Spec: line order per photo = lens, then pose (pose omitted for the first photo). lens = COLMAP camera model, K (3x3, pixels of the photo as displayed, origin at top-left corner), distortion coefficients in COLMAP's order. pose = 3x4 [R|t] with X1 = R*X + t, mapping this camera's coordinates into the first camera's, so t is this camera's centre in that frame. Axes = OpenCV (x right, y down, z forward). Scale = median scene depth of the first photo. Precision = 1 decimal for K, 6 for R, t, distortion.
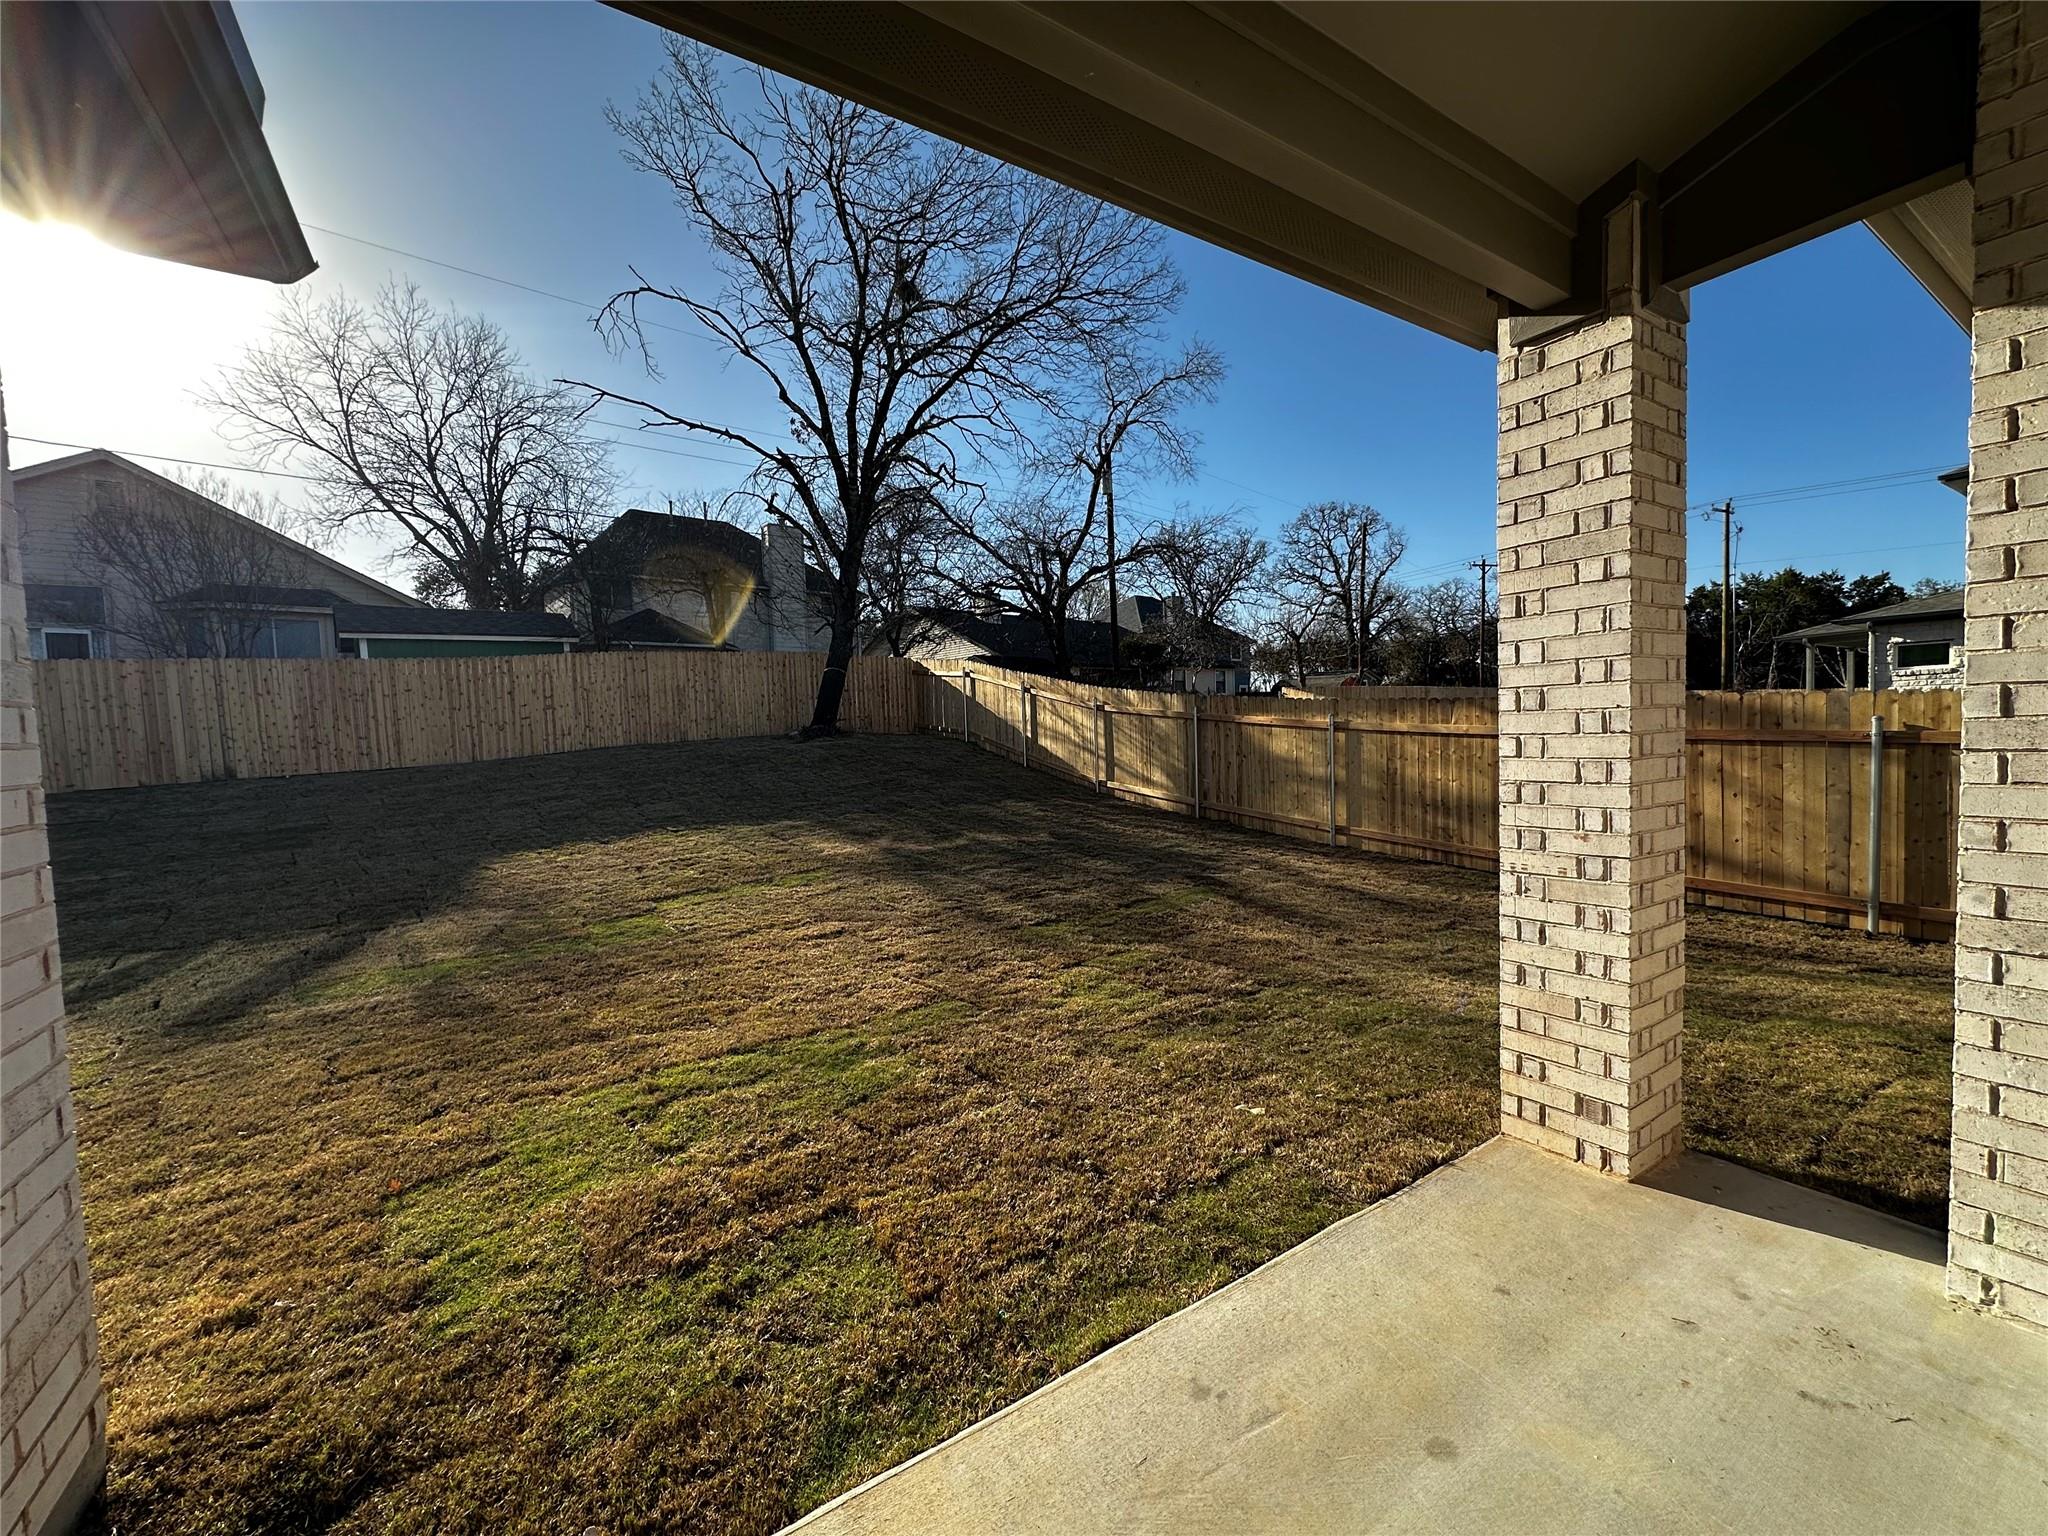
lens RADIAL K [[817.9, 0, 1024.1], [0, 817.9, 770.0], [0, 0, 1]] dist [-0.002127, 0.000518]
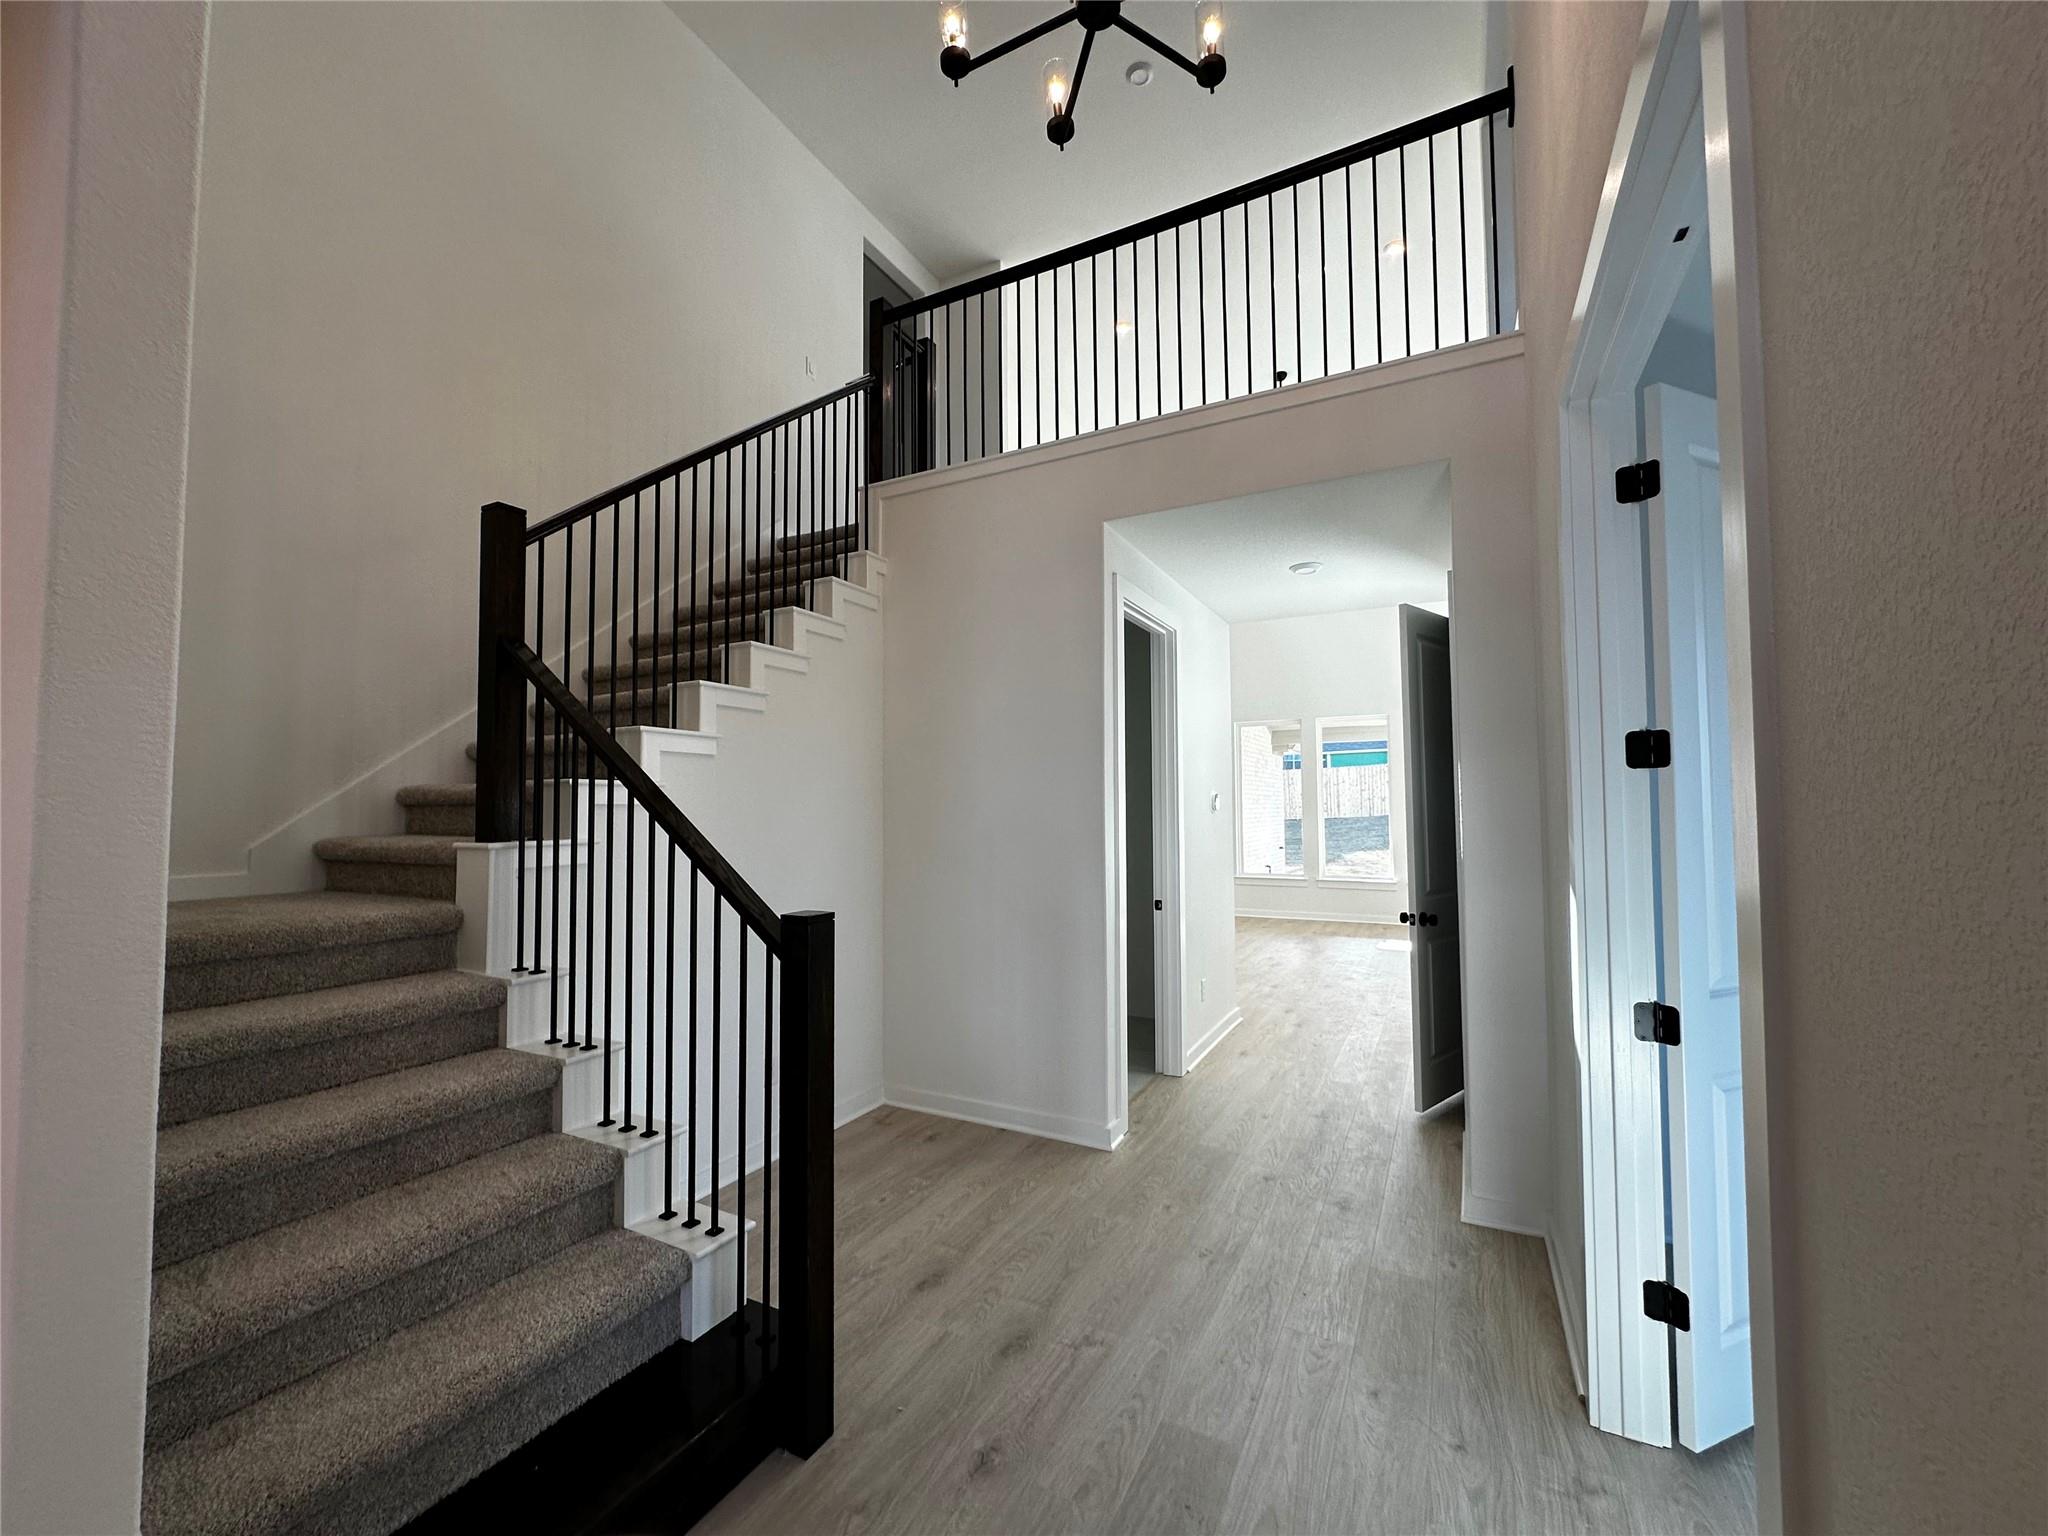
lens RADIAL K [[817.9, 0, 1024.1], [0, 817.9, 770.0], [0, 0, 1]] dist [-0.002127, 0.000518]
pose [[0.497280, -0.009888, -0.867534, 0.772863], [-0.053048, 0.997718, -0.041779, 0.005800], [0.865967, 0.066797, 0.495621, -0.883945]]
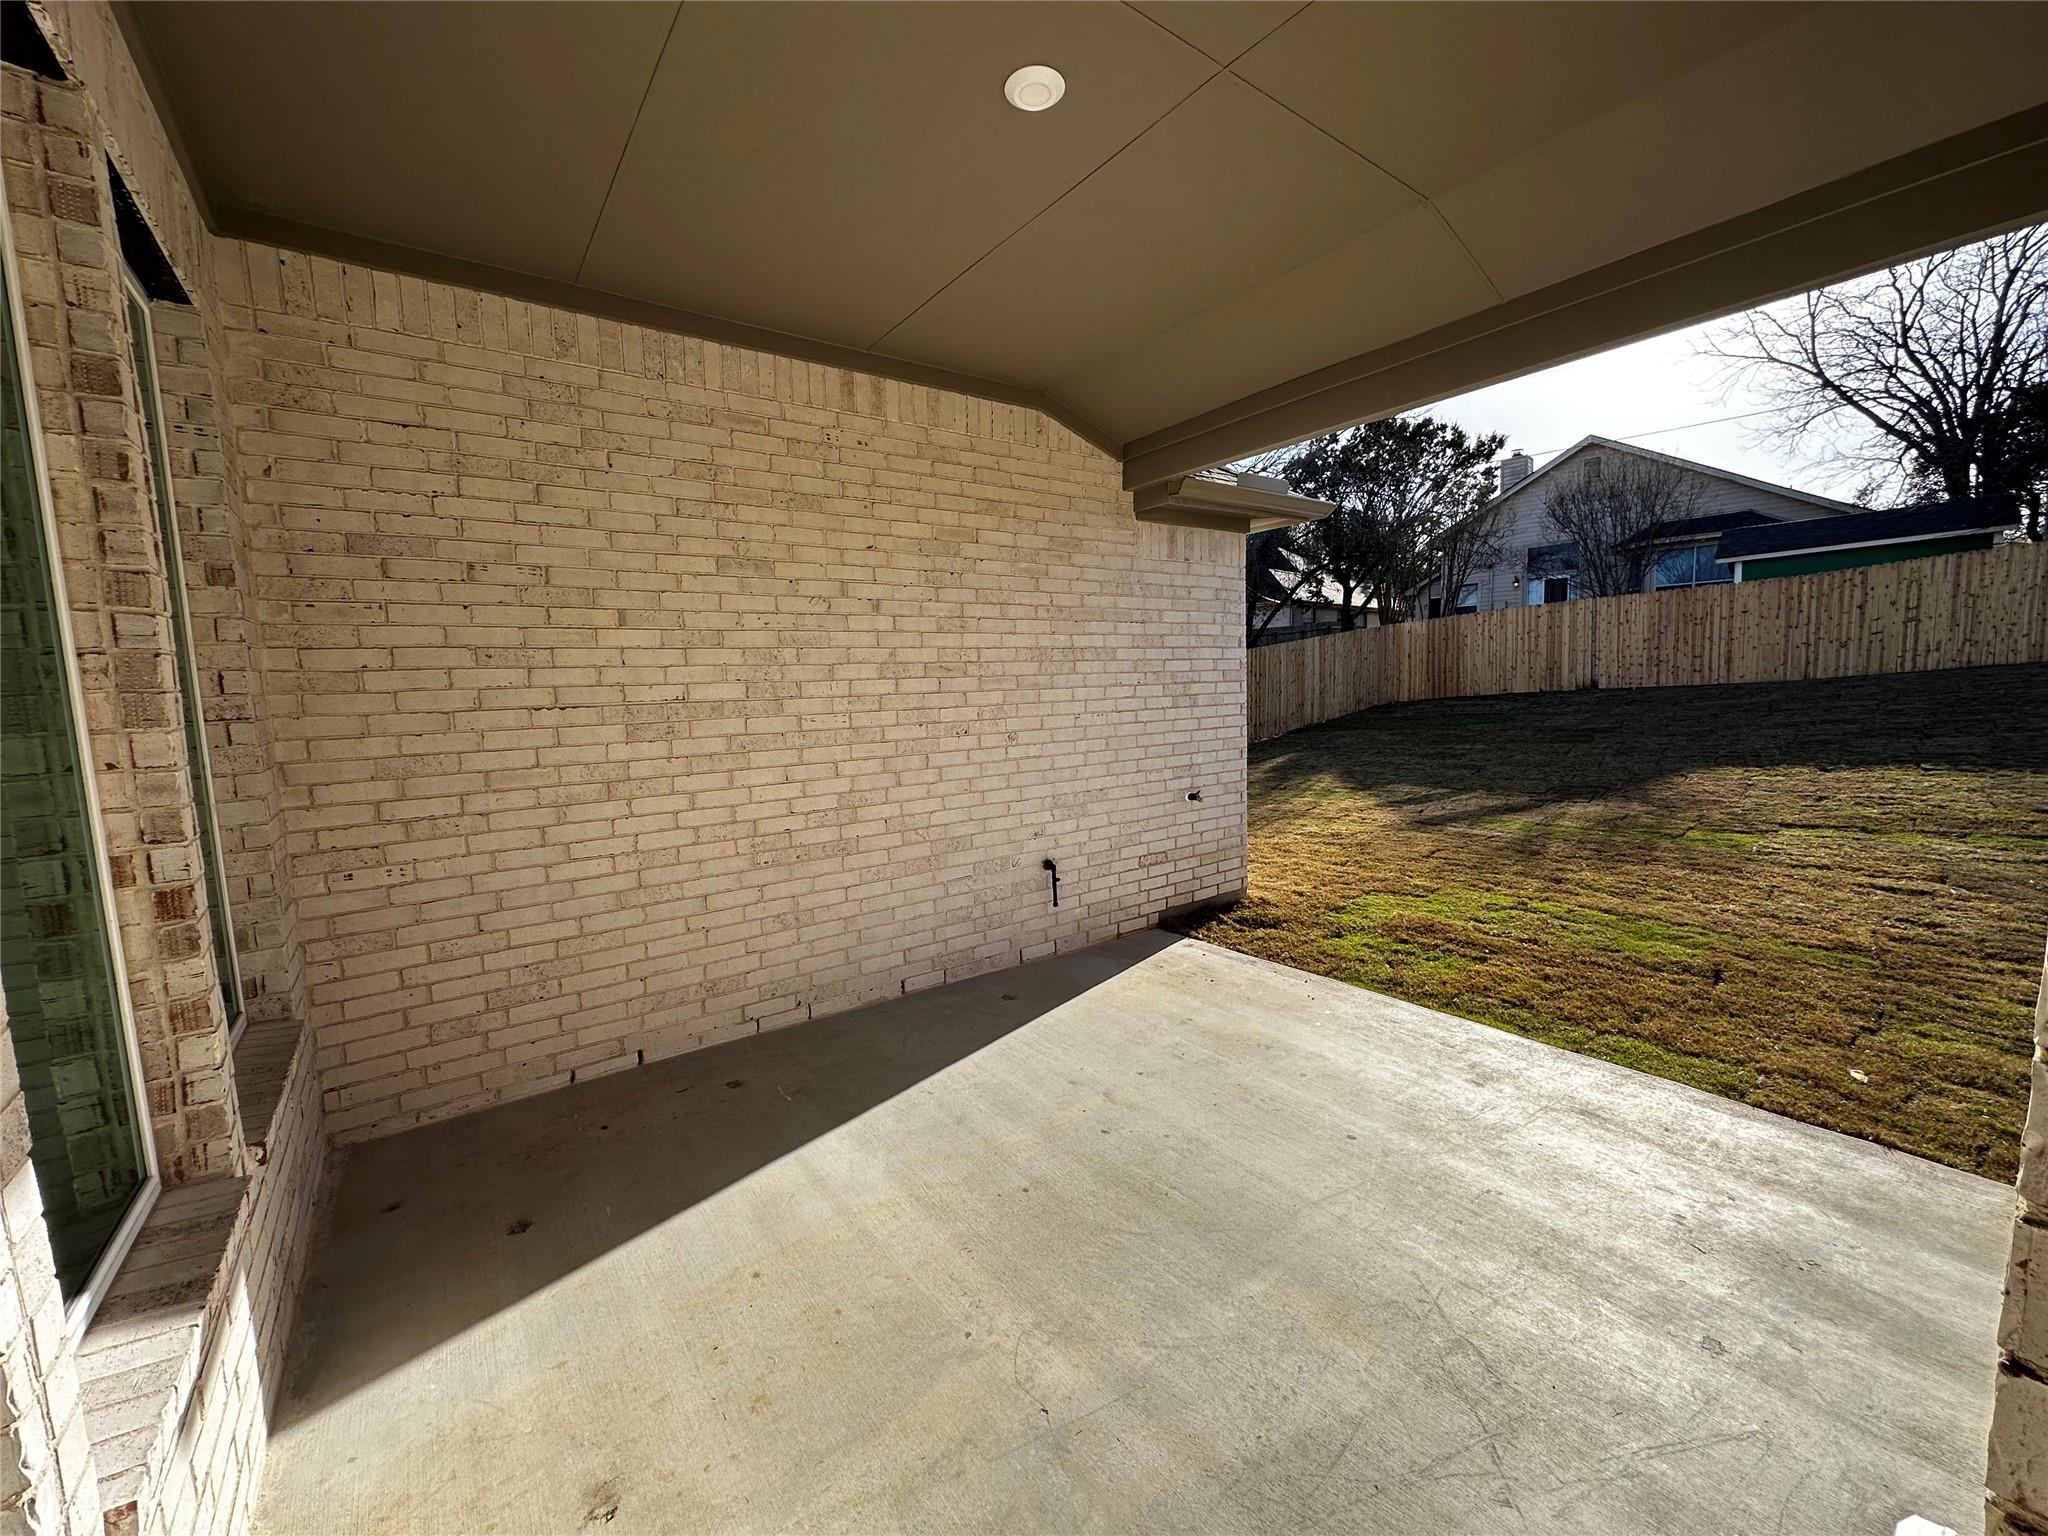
lens RADIAL K [[817.9, 0, 1024.1], [0, 817.9, 770.0], [0, 0, 1]] dist [-0.002127, 0.000518]
pose [[0.073123, 0.135435, -0.988084, 0.301657], [-0.018523, 0.990750, 0.134429, -0.020096], [0.997151, 0.008473, 0.074955, -0.029909]]
